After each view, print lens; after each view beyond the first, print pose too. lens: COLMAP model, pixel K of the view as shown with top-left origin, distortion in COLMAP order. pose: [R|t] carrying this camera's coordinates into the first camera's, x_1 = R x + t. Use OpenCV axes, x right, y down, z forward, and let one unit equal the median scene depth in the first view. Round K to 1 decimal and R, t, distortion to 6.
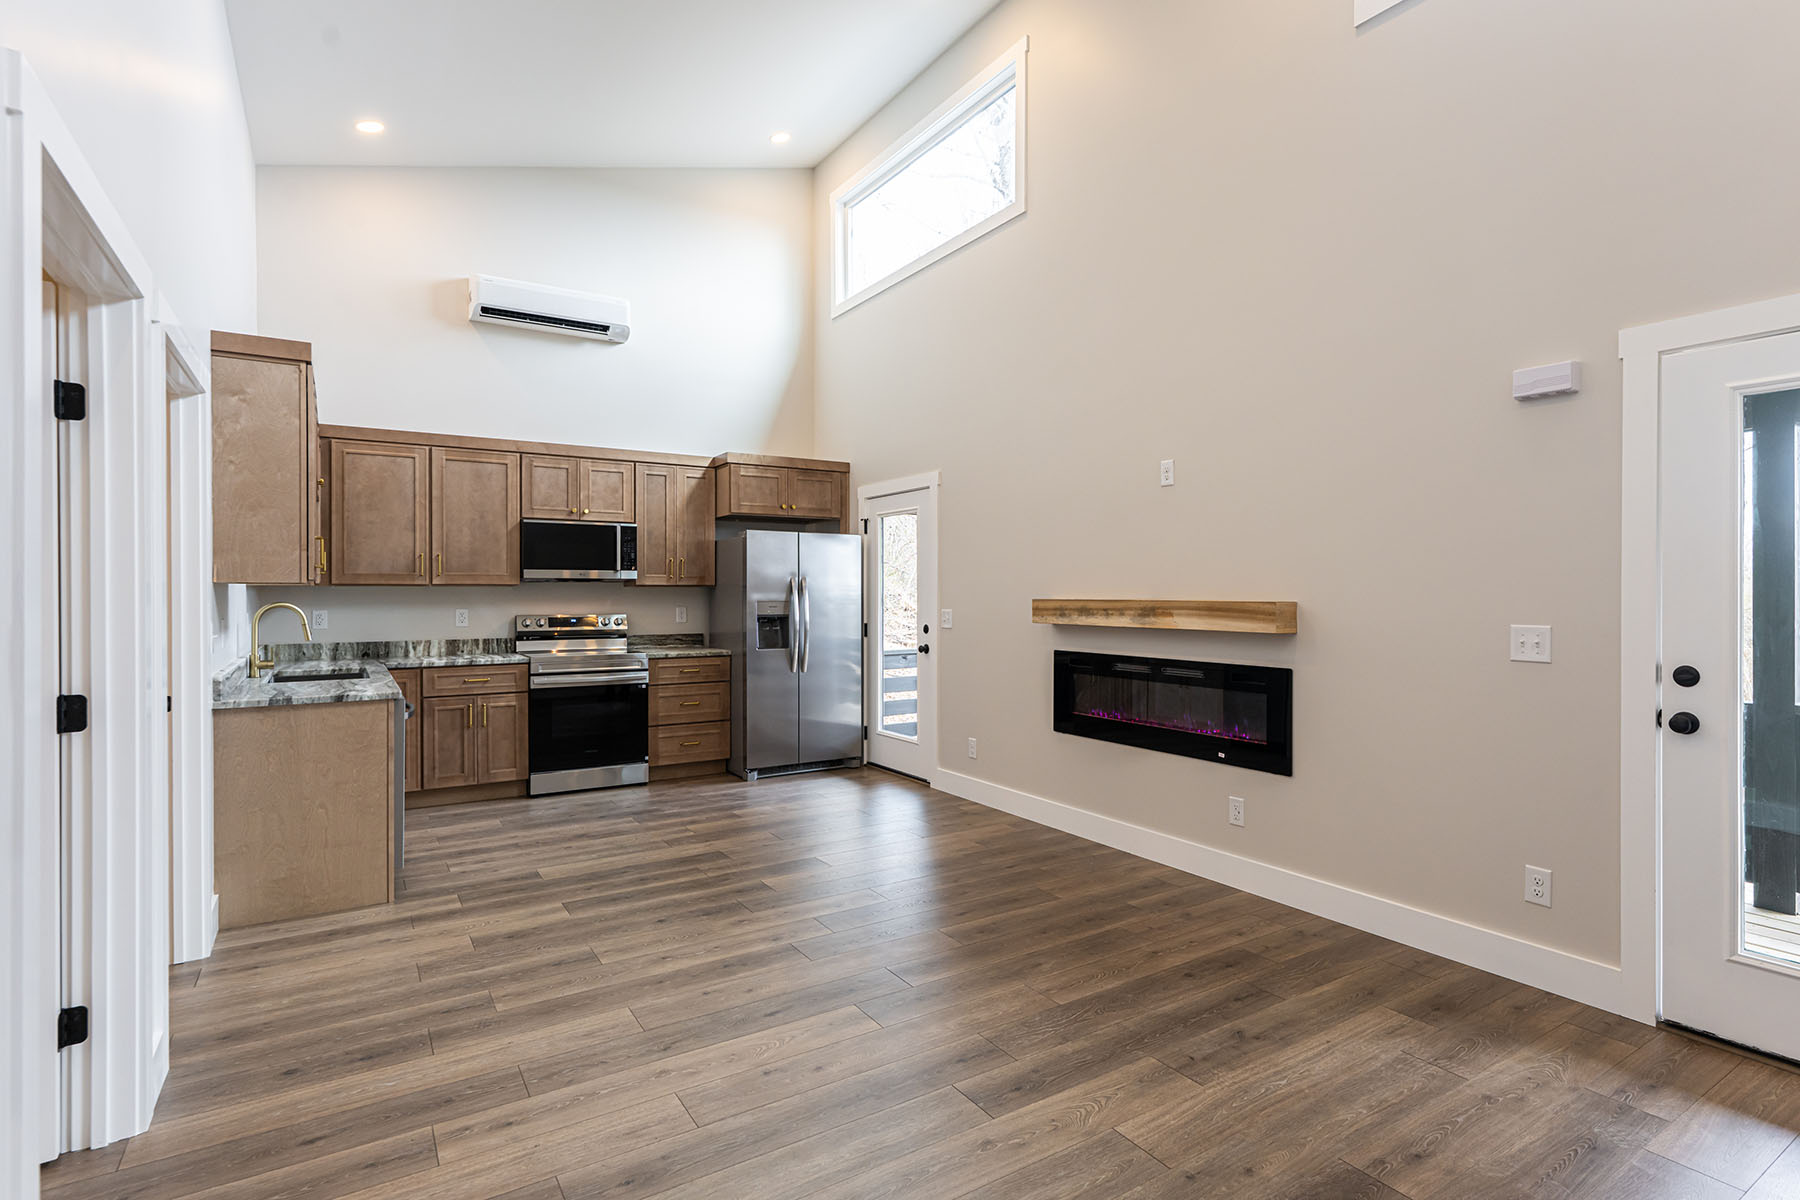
lens RADIAL K [[881.8, 0, 941.2], [0, 881.8, 597.3], [0, 0, 1]] dist [0.000355, 0.001025]
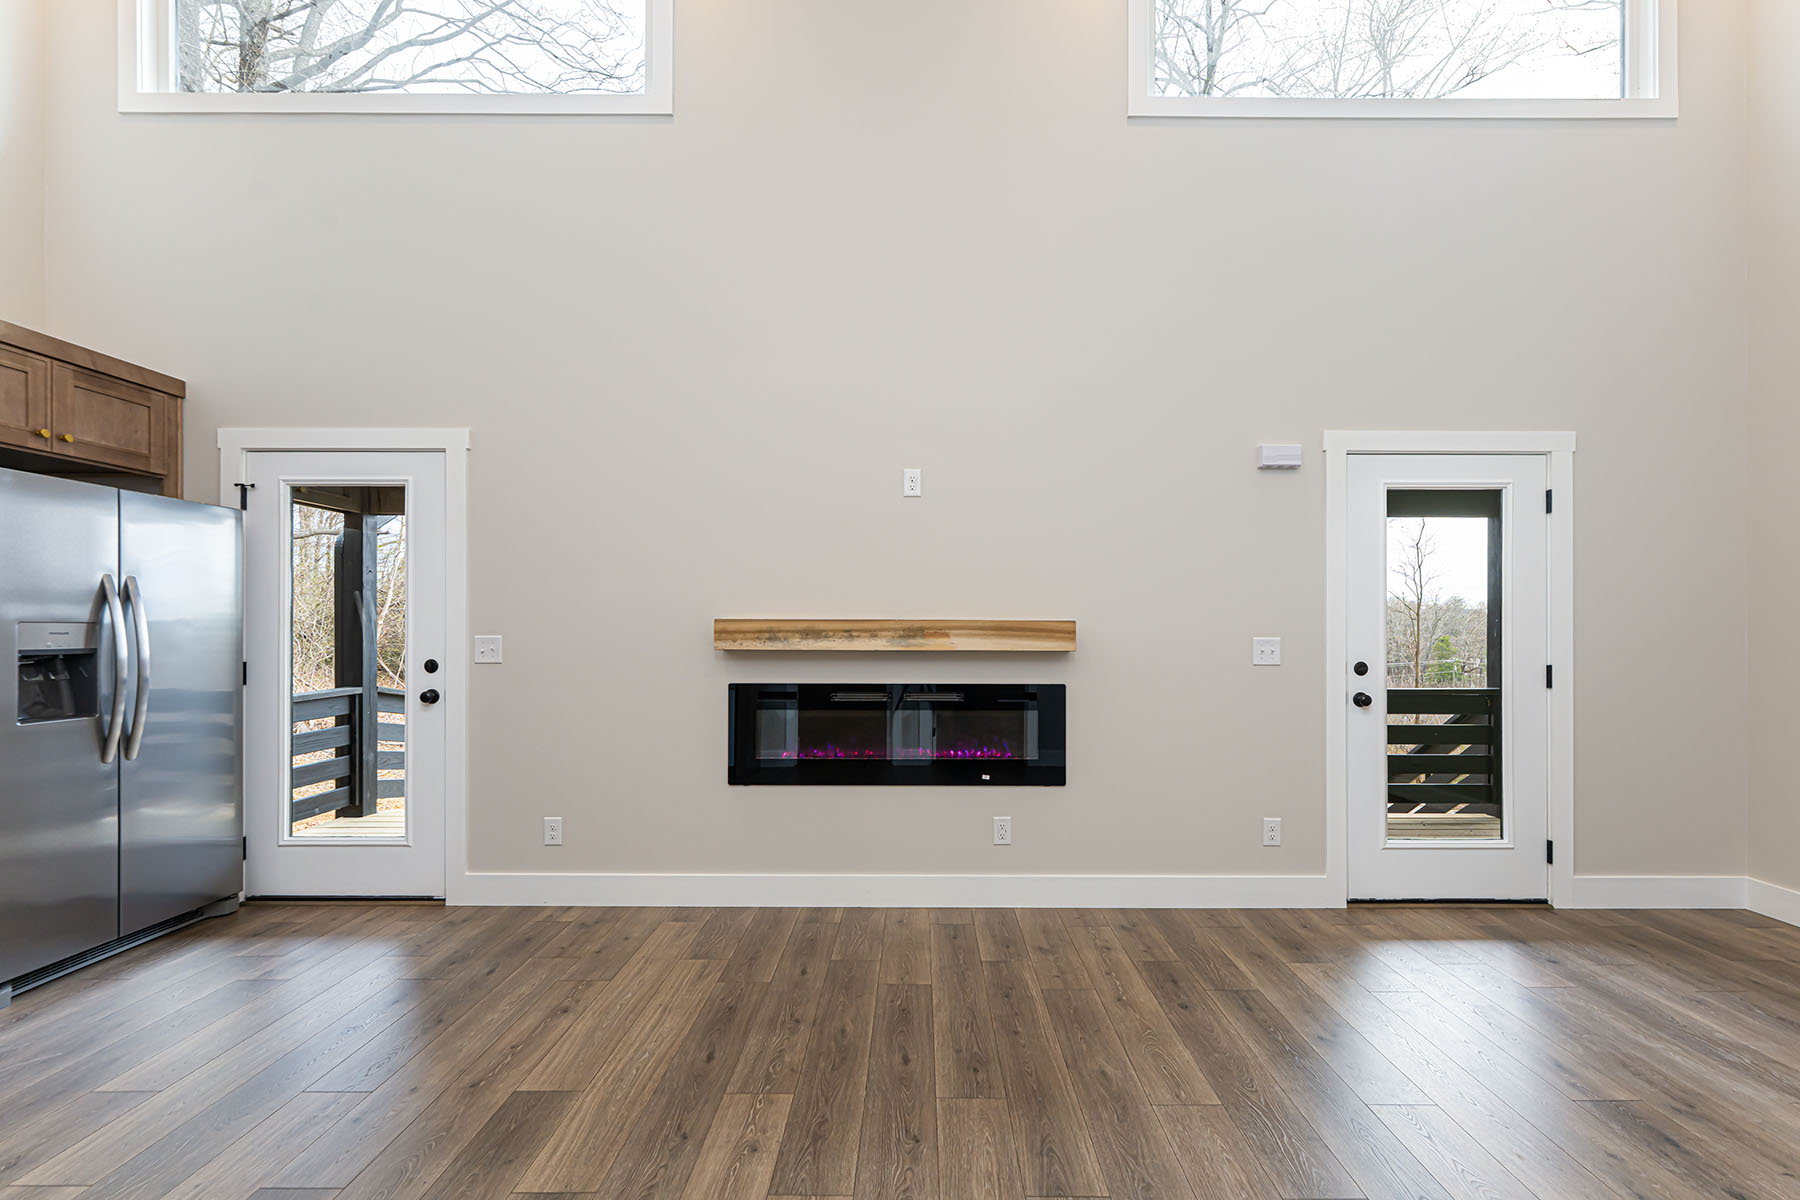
lens RADIAL K [[754.5, 0, 924.8], [0, 754.5, 629.0], [0, 0, 1]] dist [-0.002919, 0.000025]
pose [[0.560111, 0.000939, 0.828417, -0.312689], [0.000732, 0.999998, -0.001629, 0.011029], [-0.828417, 0.001518, 0.560110, 0.436432]]
